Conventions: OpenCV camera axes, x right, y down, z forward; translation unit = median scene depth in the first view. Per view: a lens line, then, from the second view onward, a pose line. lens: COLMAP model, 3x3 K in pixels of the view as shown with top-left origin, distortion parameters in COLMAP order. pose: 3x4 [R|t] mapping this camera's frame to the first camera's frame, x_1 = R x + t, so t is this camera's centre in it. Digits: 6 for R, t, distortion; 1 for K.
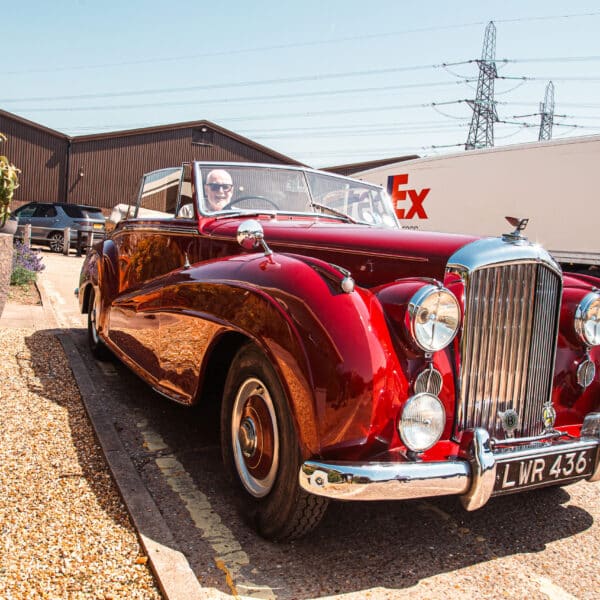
lens RADIAL K [[626.8, 0, 300.0], [0, 626.8, 300.0], [0, 0, 1]] dist [-0.120706, 0.062626]
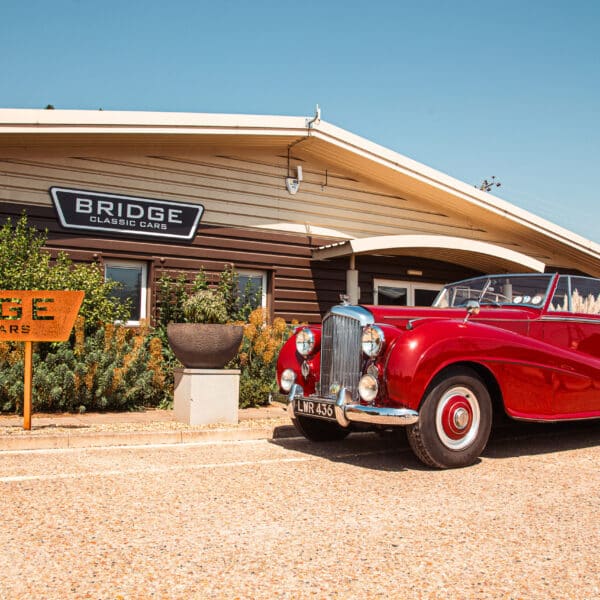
lens RADIAL K [[626.8, 0, 300.0], [0, 626.8, 300.0], [0, 0, 1]] dist [-0.120706, 0.062626]
pose [[0.089205, -0.157654, -0.983457, 2.439521], [-0.101649, 0.980797, -0.166448, 0.258188], [0.990813, 0.114816, 0.071466, 0.709961]]
